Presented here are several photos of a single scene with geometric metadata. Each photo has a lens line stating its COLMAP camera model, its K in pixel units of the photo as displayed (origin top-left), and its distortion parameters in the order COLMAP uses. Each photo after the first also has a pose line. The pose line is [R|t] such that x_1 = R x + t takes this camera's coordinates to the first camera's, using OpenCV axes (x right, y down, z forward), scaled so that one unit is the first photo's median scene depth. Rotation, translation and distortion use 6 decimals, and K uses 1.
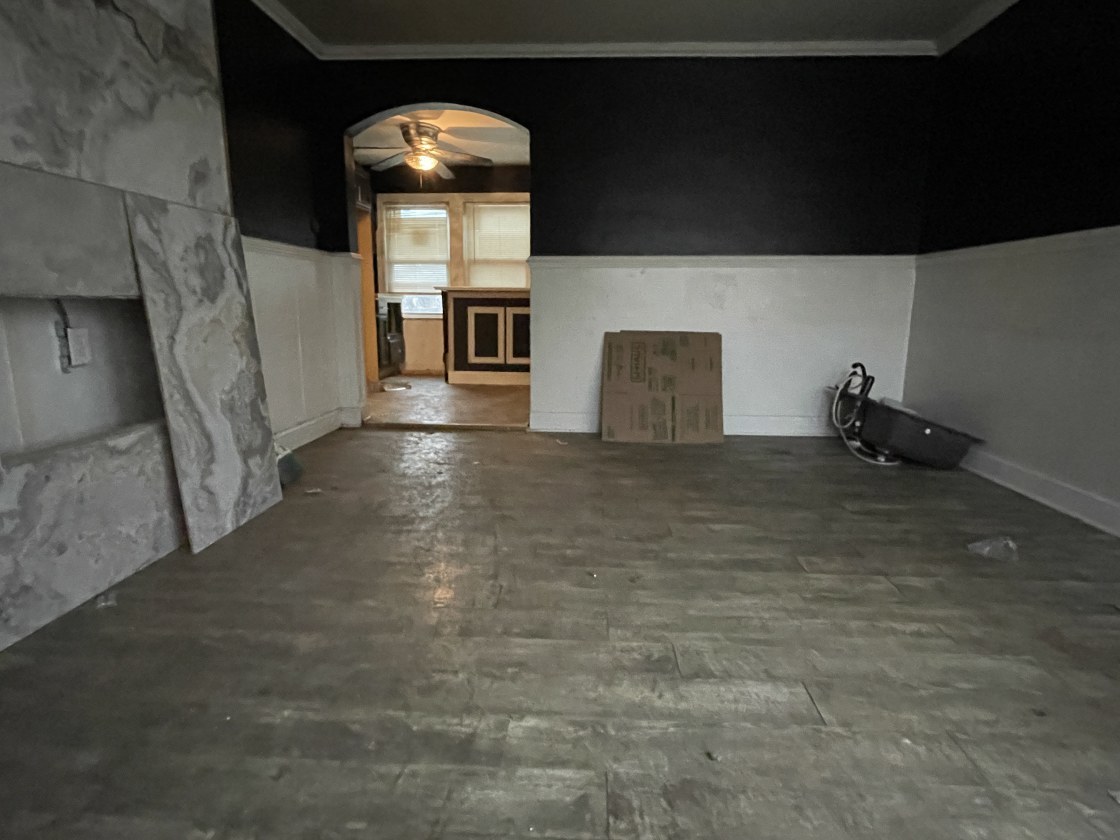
lens RADIAL K [[587.8, 0, 560.8], [0, 587.8, 420.1], [0, 0, 1]] dist [0.001200, 0.000060]
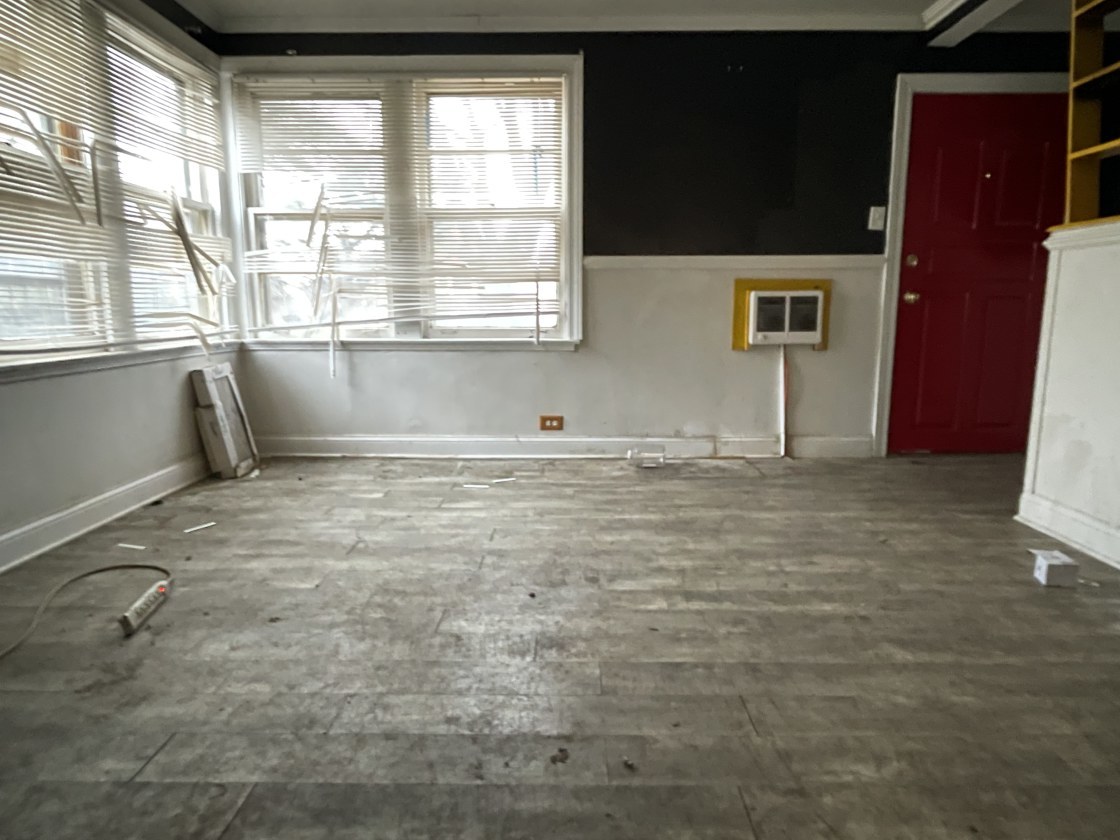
lens RADIAL K [[658.7, 0, 562.8], [0, 658.7, 417.8], [0, 0, 1]] dist [-0.002622, -0.000295]
pose [[-0.999294, -0.003102, -0.037454, 0.185405], [-0.016181, 0.935004, 0.354268, -0.389427], [0.033921, 0.354623, -0.934394, 1.889090]]
